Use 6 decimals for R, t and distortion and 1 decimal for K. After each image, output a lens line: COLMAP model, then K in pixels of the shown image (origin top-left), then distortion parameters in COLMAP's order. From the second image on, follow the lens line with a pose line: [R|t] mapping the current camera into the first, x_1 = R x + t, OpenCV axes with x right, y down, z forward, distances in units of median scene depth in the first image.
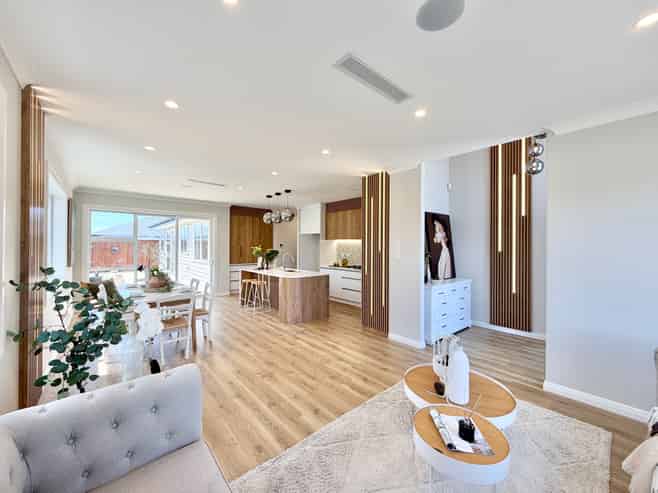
lens RADIAL K [[263.8, 0, 332.1], [0, 263.8, 247.0], [0, 0, 1]] dist [-0.001612, -0.000141]
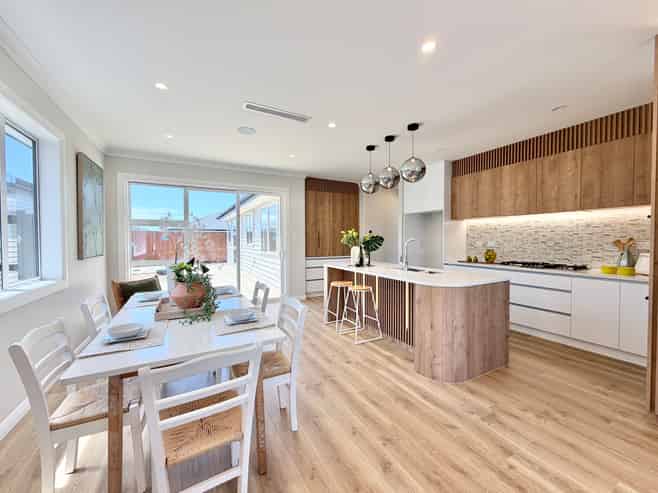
lens RADIAL K [[263.8, 0, 330.3], [0, 263.8, 243.6], [0, 0, 1]] dist [-0.001612, -0.000141]
pose [[0.974696, -0.005224, -0.223475, -0.199395], [0.007439, 0.999931, 0.009072, 0.026687], [0.223413, -0.010505, 0.974667, 0.384399]]
